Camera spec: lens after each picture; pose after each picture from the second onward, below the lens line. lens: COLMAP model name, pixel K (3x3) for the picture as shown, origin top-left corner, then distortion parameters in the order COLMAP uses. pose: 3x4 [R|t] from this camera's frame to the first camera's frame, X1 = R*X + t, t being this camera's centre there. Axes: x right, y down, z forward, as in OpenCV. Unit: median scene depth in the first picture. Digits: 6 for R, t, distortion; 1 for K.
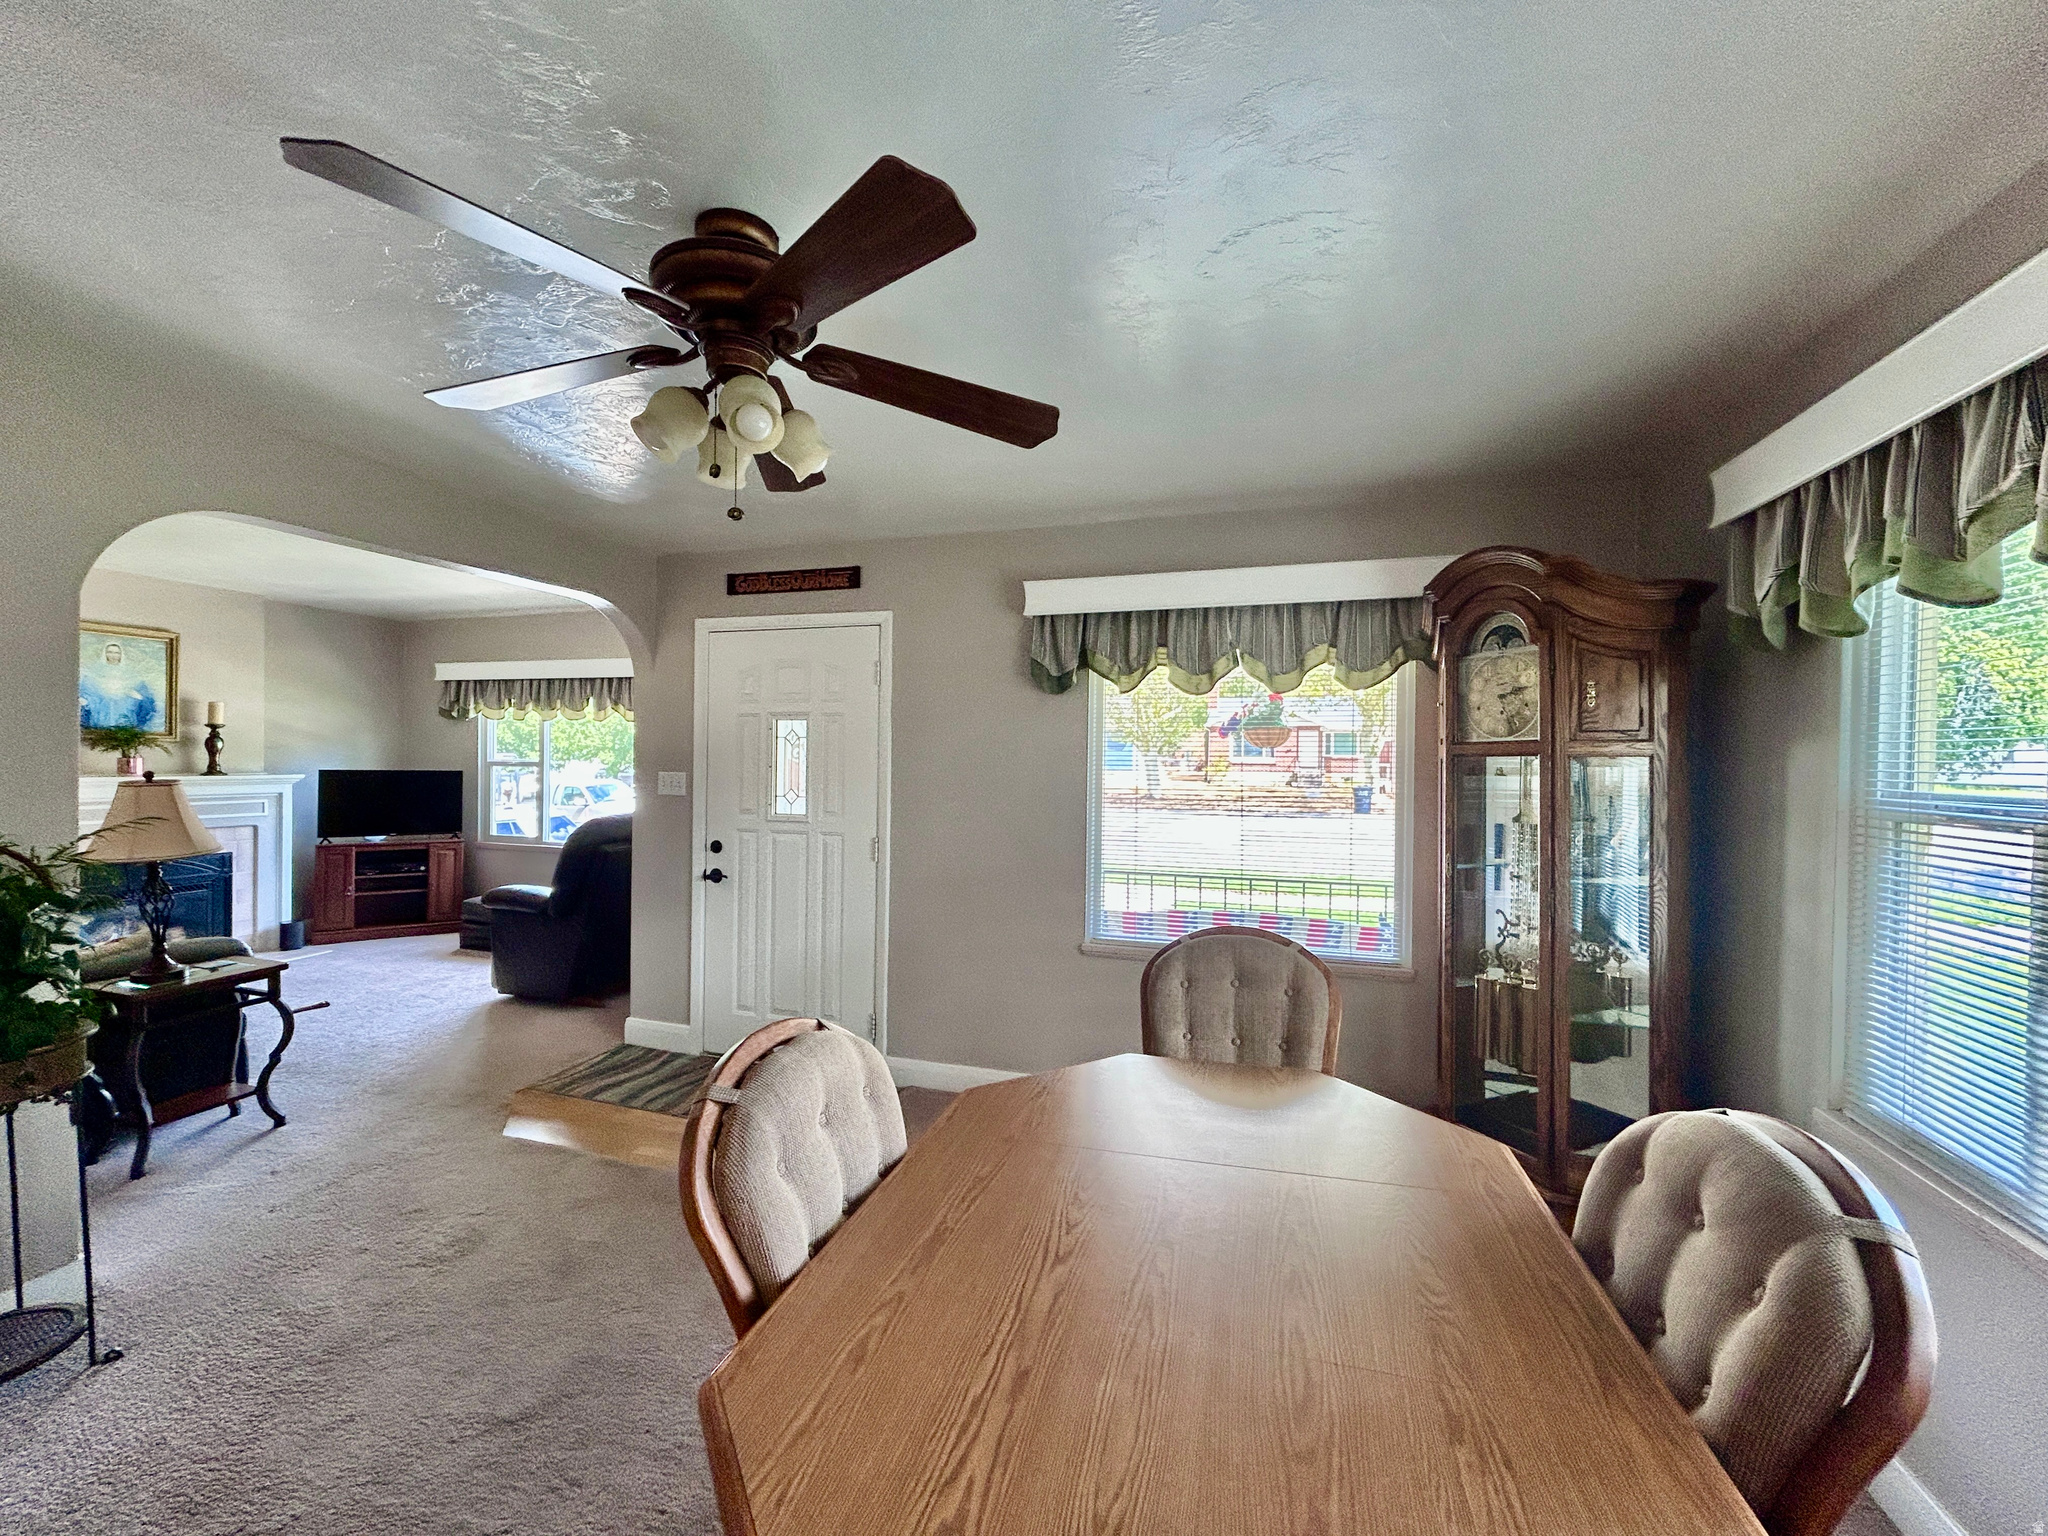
lens RADIAL K [[825.9, 0, 1022.4], [0, 825.9, 763.9], [0, 0, 1]] dist [0.000164, 0.000639]
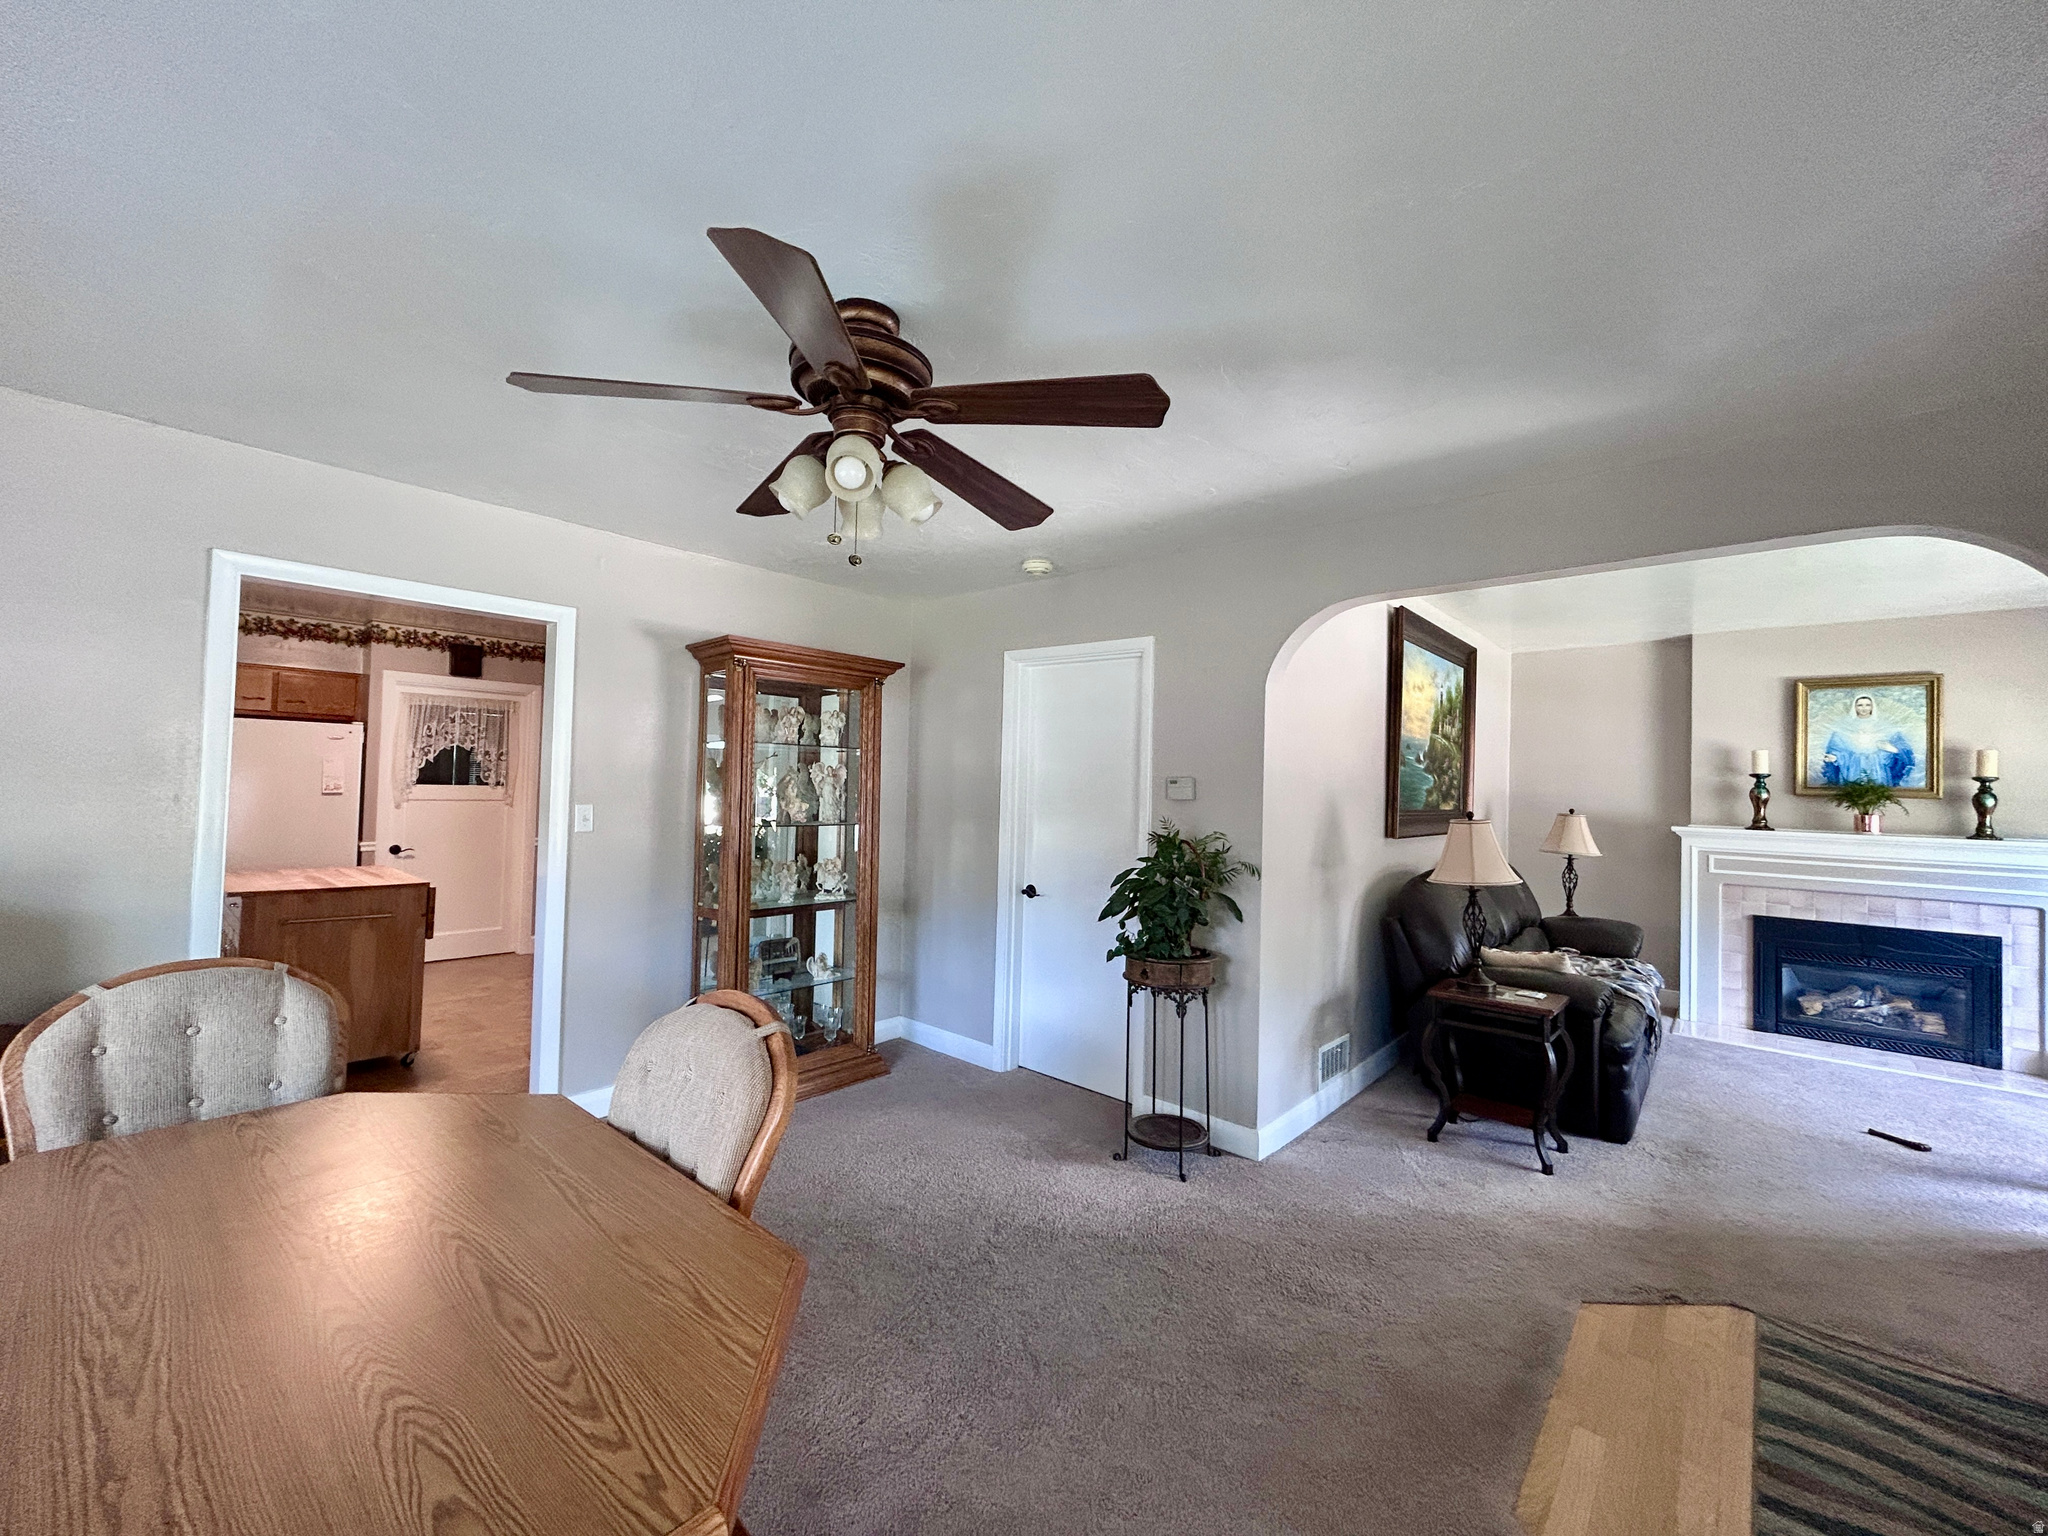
lens RADIAL K [[825.9, 0, 1022.4], [0, 825.9, 763.9], [0, 0, 1]] dist [0.000164, 0.000639]
pose [[-0.406779, -0.041589, -0.912579, 0.170304], [-0.035147, 0.998936, -0.029858, -0.003128], [0.912850, 0.019929, -0.407808, 0.478430]]
